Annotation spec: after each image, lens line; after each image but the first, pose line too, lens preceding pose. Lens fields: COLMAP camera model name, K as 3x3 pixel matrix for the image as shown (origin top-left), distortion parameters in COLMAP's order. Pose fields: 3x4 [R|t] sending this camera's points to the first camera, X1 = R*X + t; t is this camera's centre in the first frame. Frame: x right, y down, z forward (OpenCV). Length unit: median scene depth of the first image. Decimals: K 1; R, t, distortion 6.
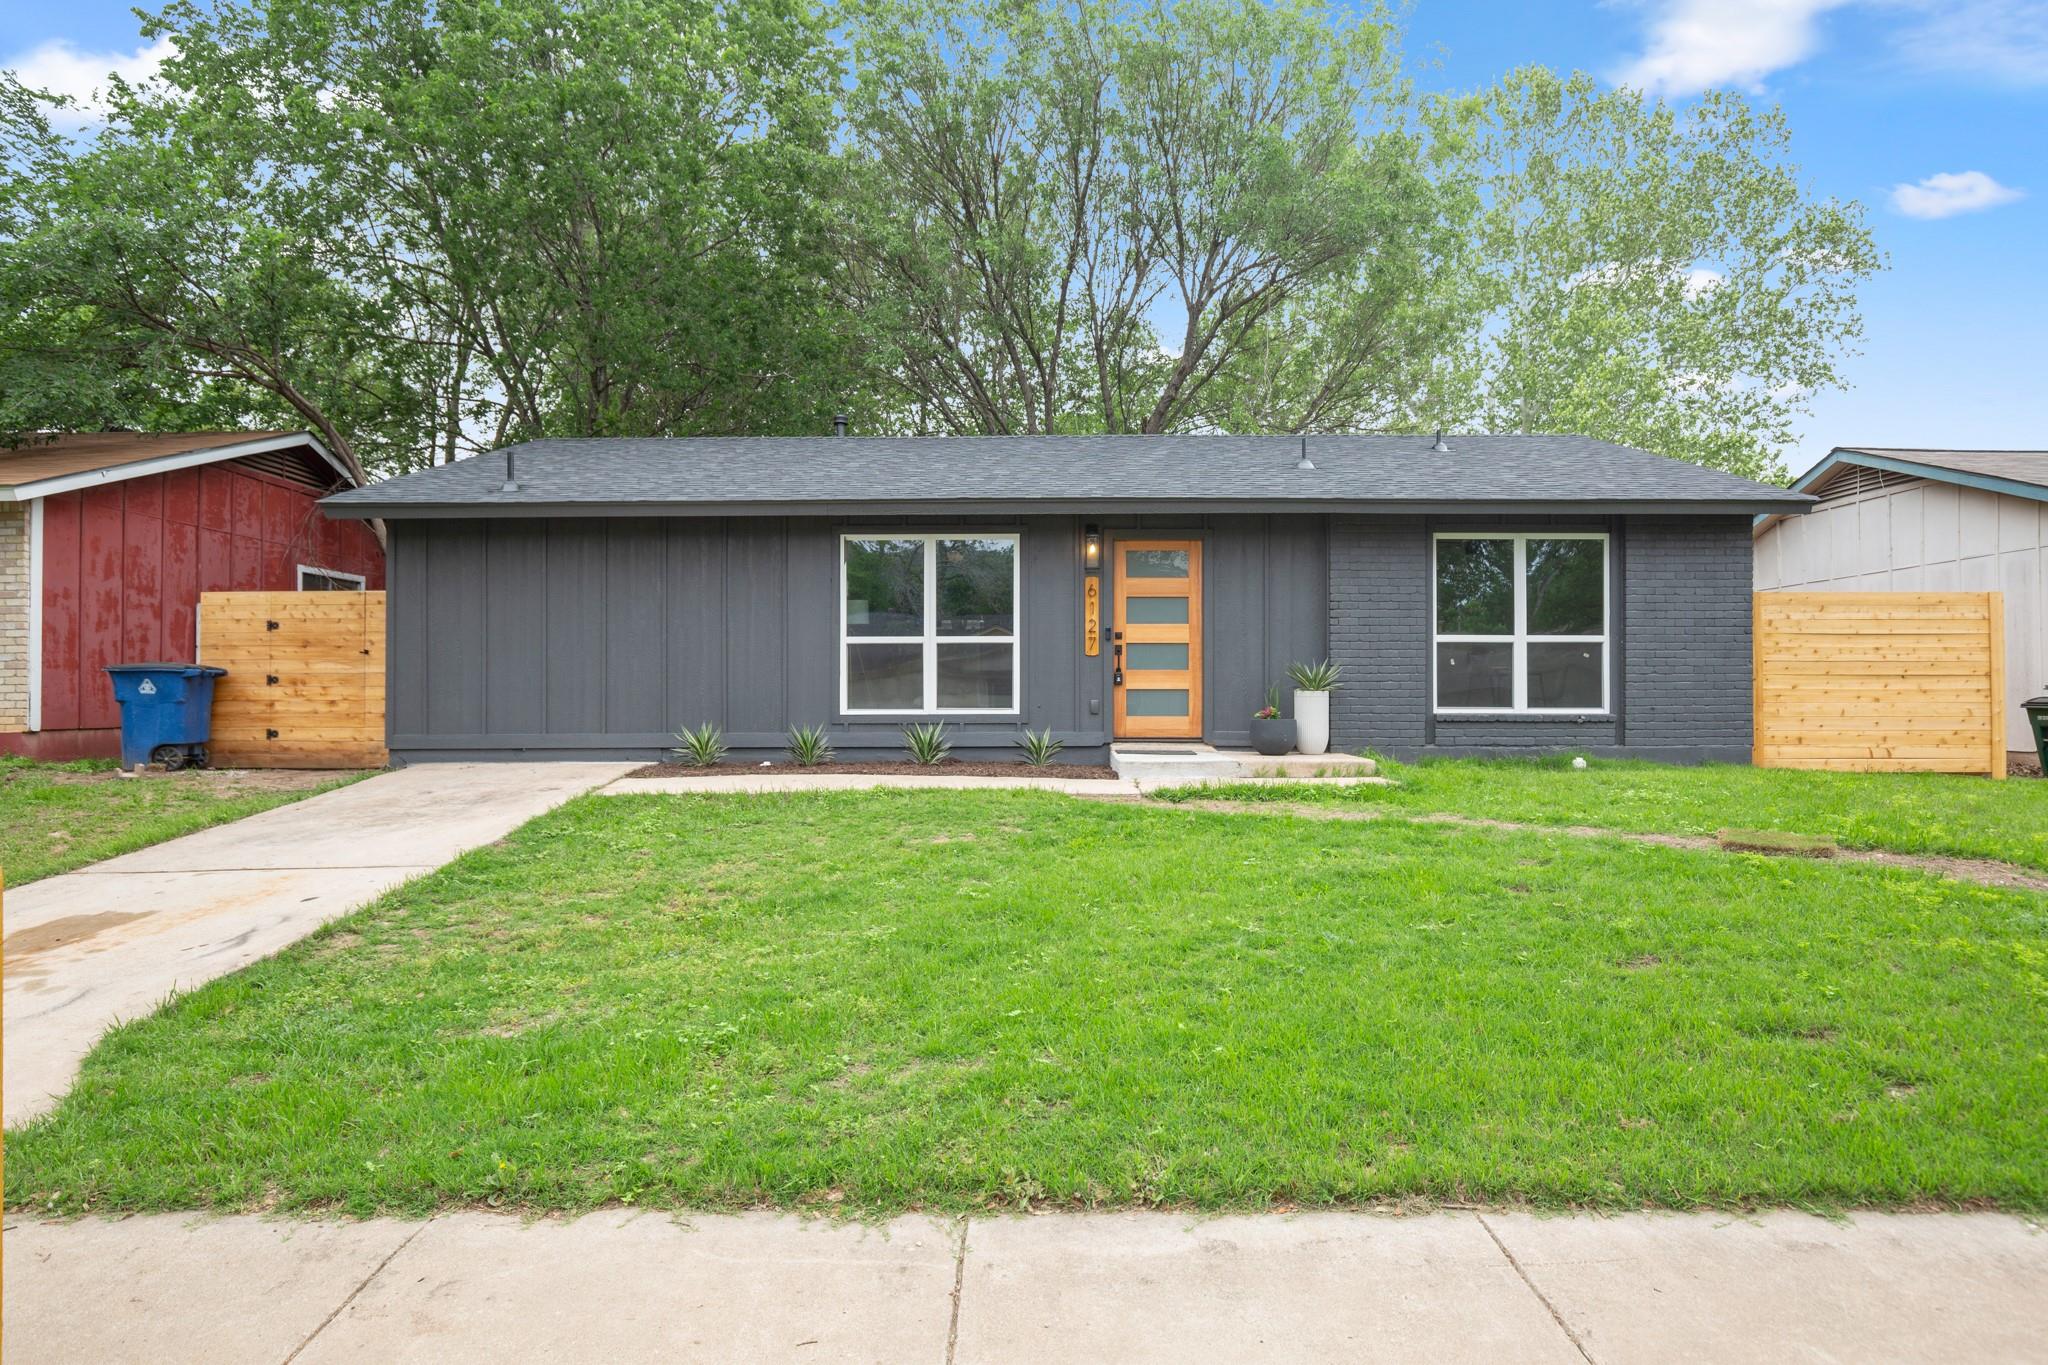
lens RADIAL K [[1248.8, 0, 1023.5], [0, 1248.8, 707.6], [0, 0, 1]] dist [-0.013898, -0.001516]
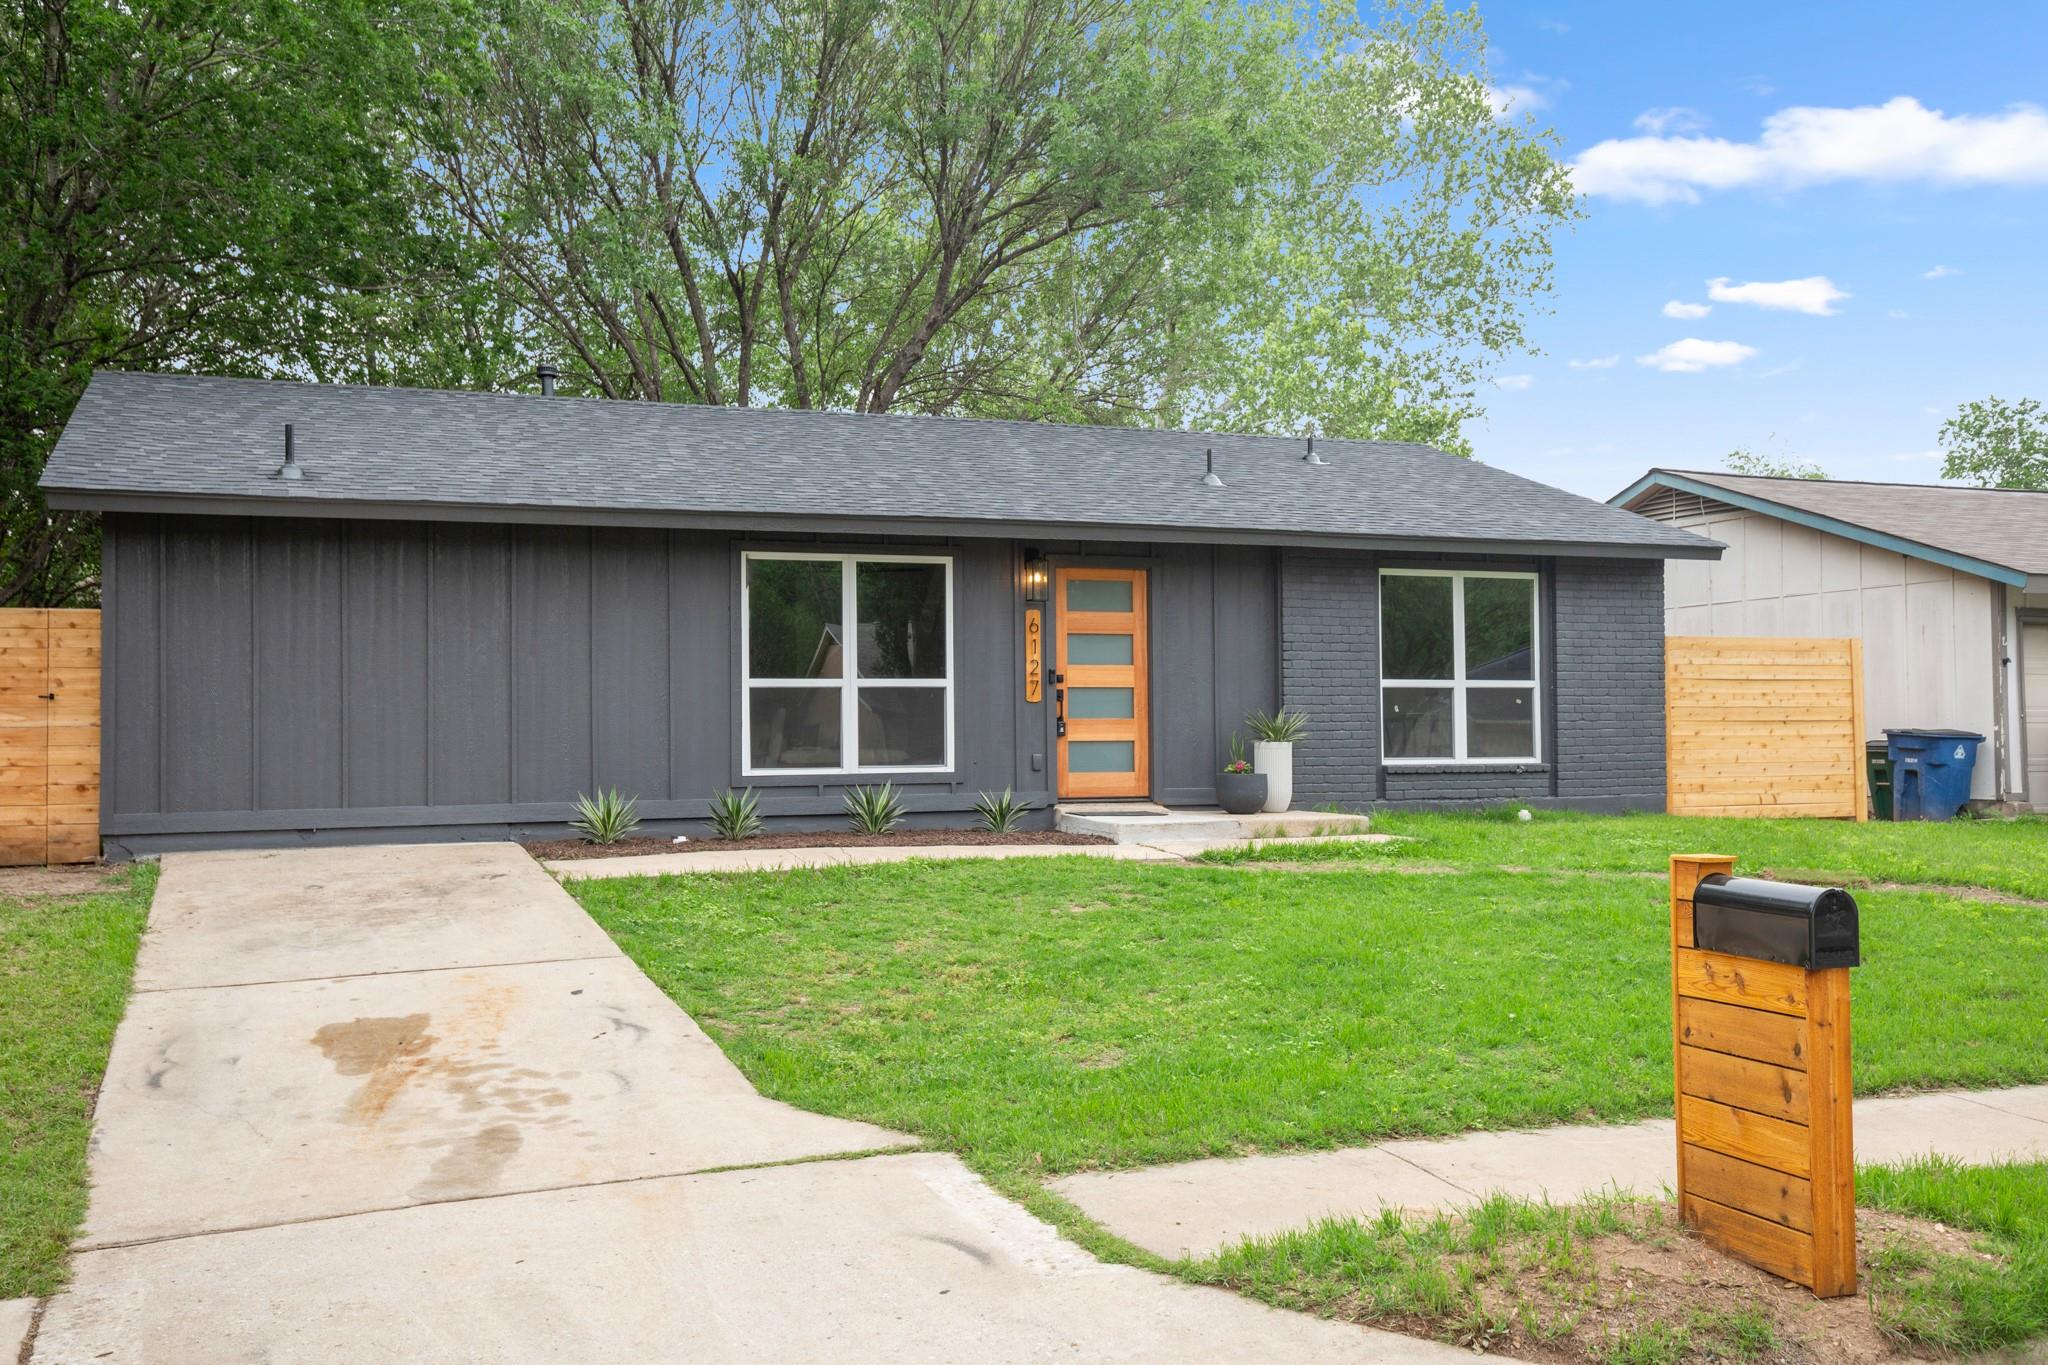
lens RADIAL K [[2046.9, 0, 1024.0], [0, 2046.9, 682.5], [0, 0, 1]] dist [0.015228, 0.008131]
pose [[0.920532, 0.002806, 0.390657, -0.499904], [0.010885, 0.999402, -0.032826, -0.009341], [-0.390515, 0.034470, 0.919951, -0.282694]]
